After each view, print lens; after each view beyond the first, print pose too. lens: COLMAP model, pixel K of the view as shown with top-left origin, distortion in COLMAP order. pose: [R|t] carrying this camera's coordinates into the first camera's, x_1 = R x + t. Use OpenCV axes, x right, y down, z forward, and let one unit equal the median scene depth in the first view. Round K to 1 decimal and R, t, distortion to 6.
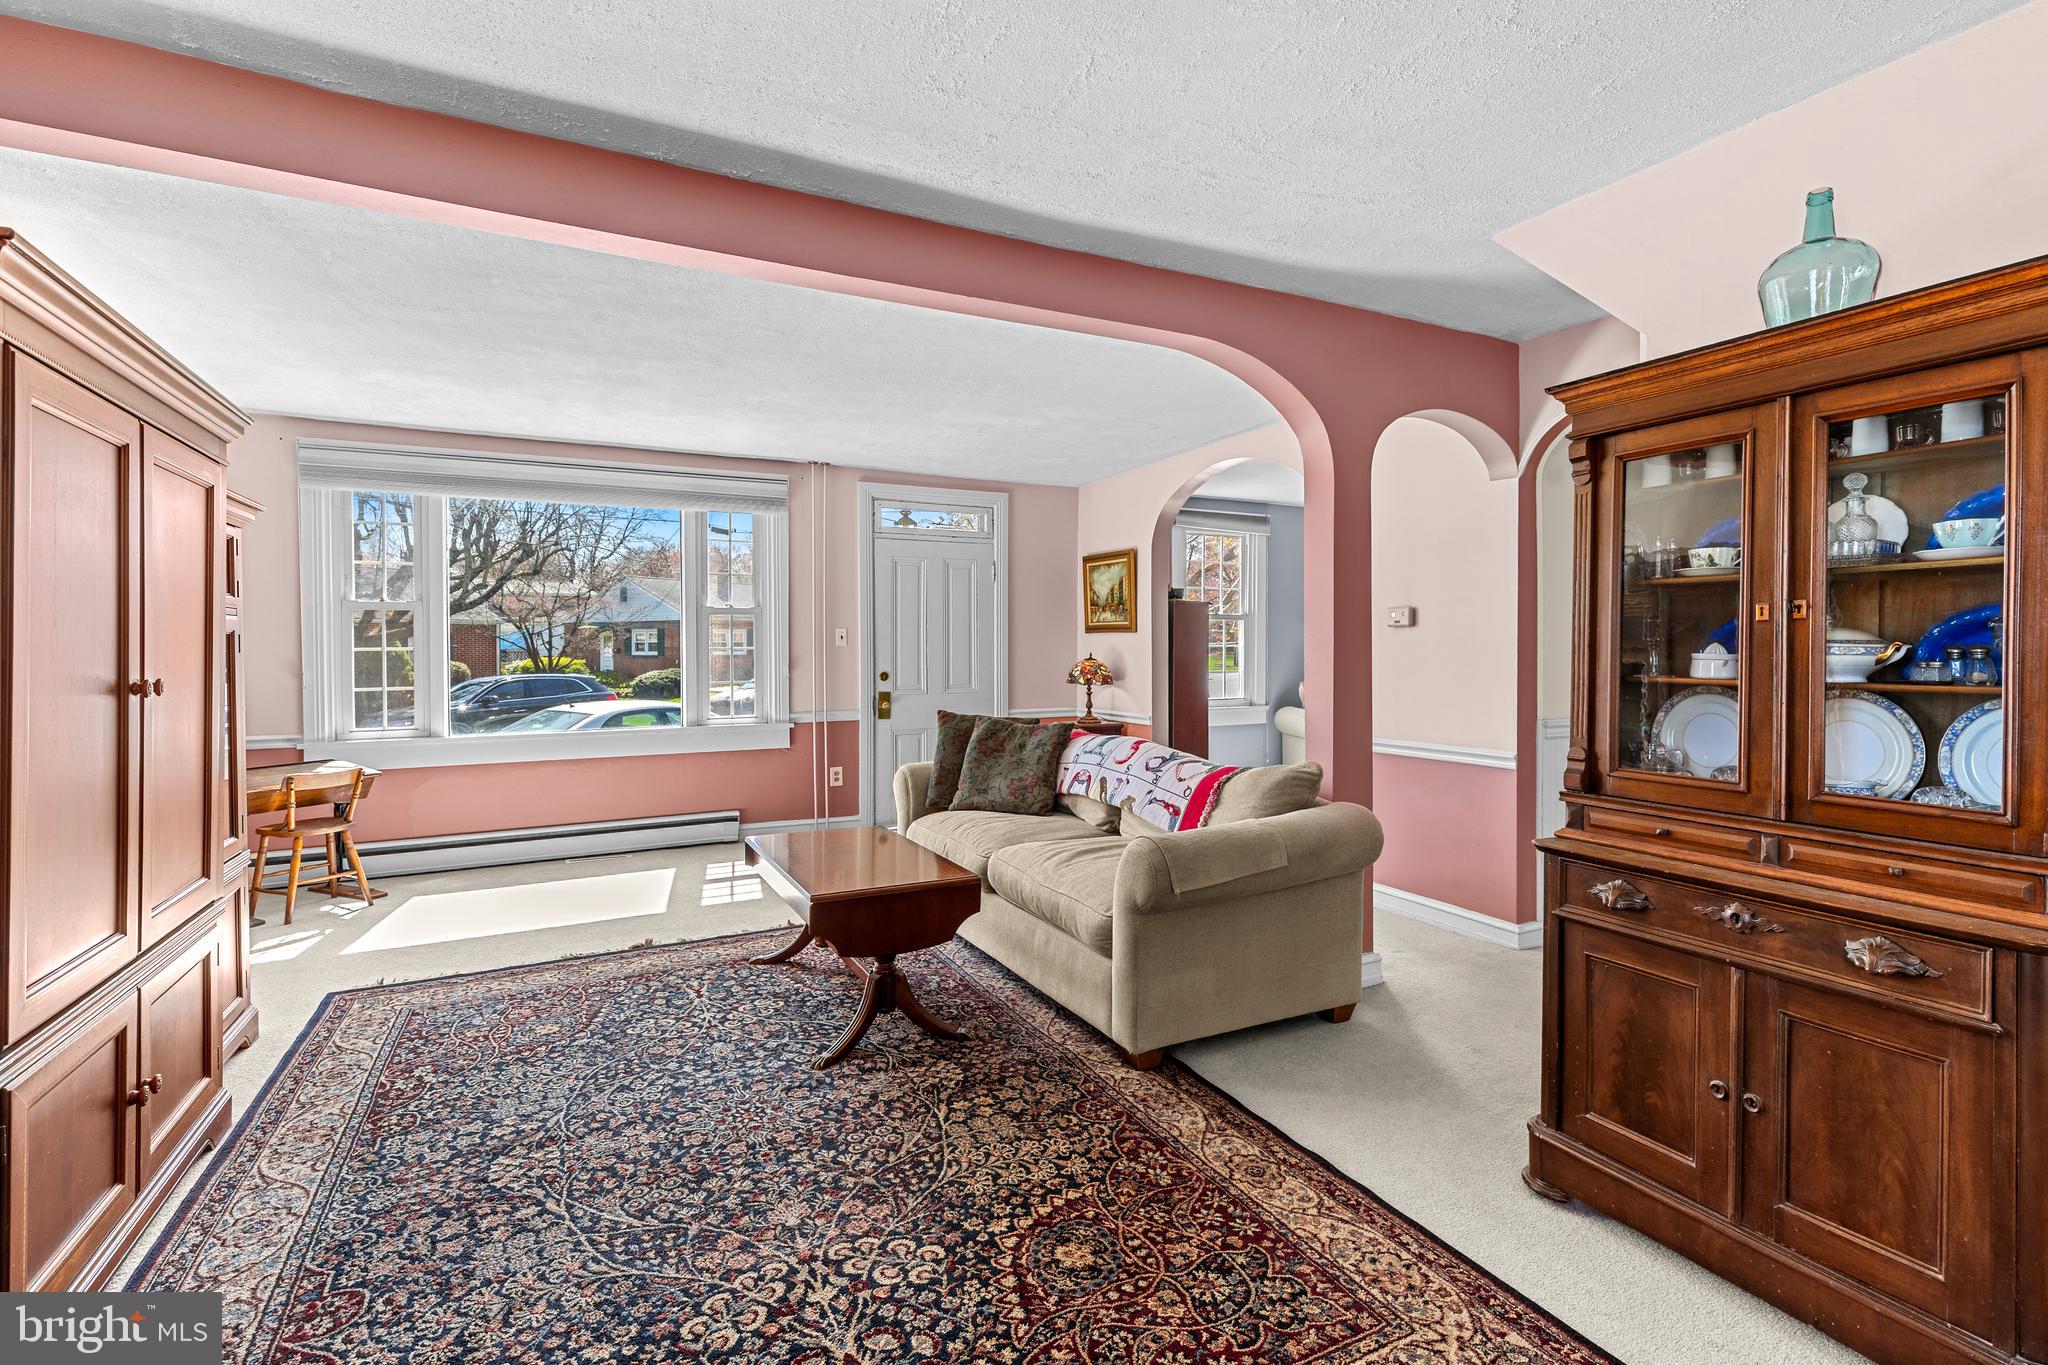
lens RADIAL K [[935.6, 0, 1046.4], [0, 935.6, 654.4], [0, 0, 1]] dist [0.001399, -0.000207]
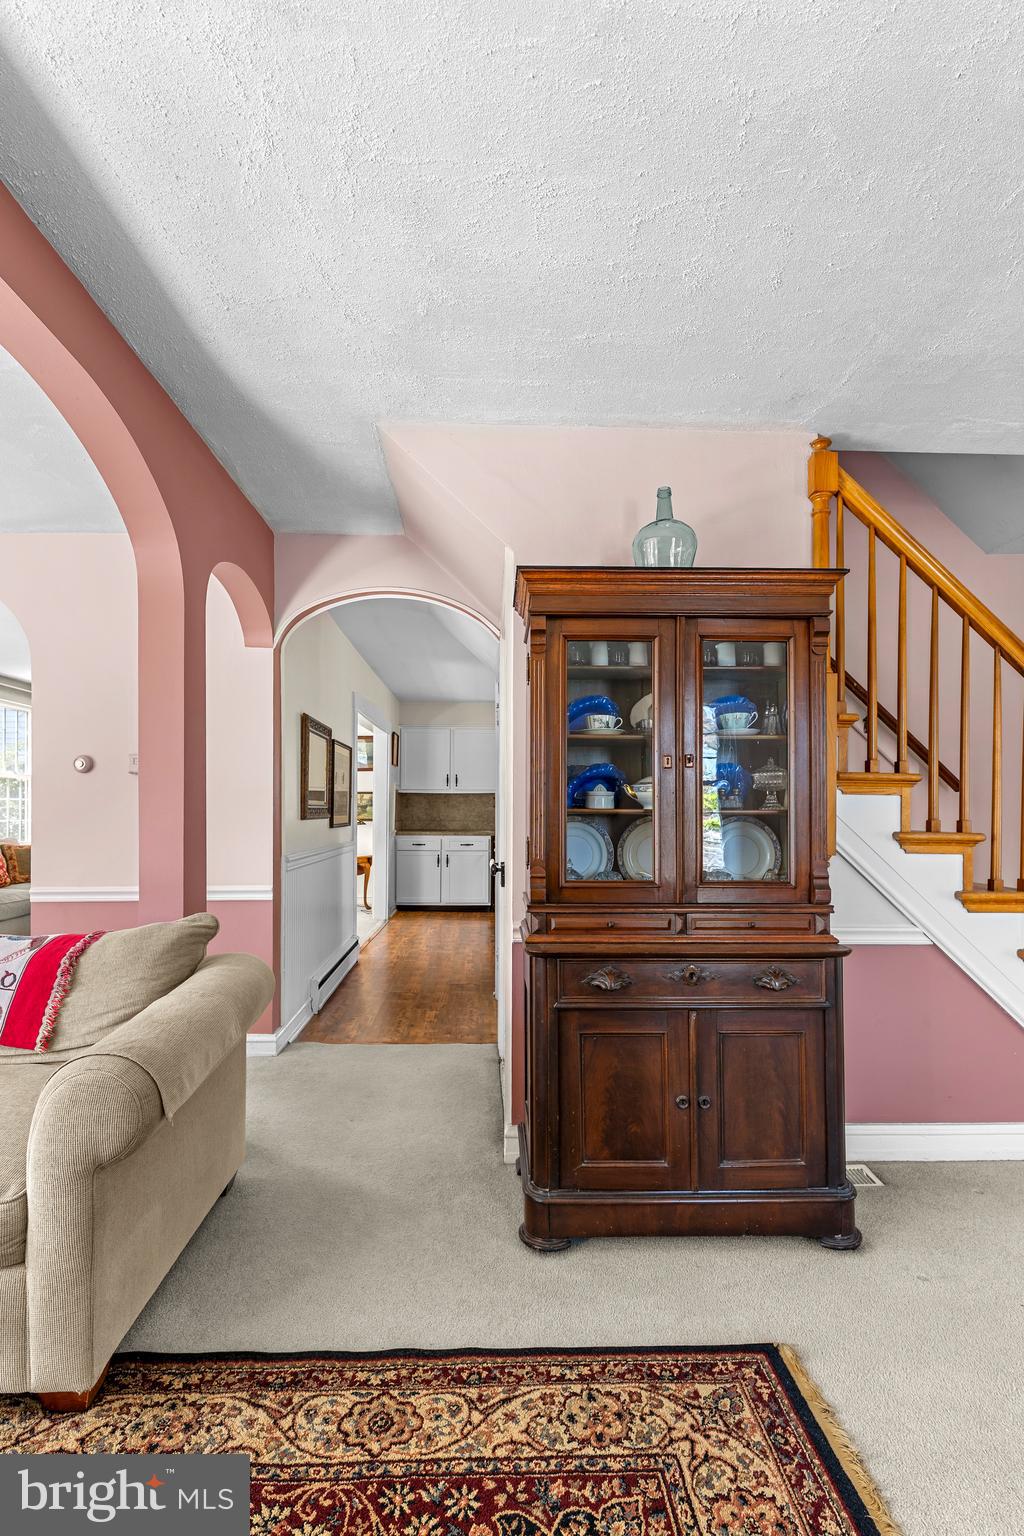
lens RADIAL K [[710.5, 0, 511.5], [0, 710.5, 806.7], [0, 0, 1]] dist [0.007075, 0.000080]
pose [[0.435760, 0.003291, 0.900057, -0.277260], [0.003531, 0.999979, -0.005366, 0.024506], [-0.900056, 0.005517, 0.435739, 0.612954]]
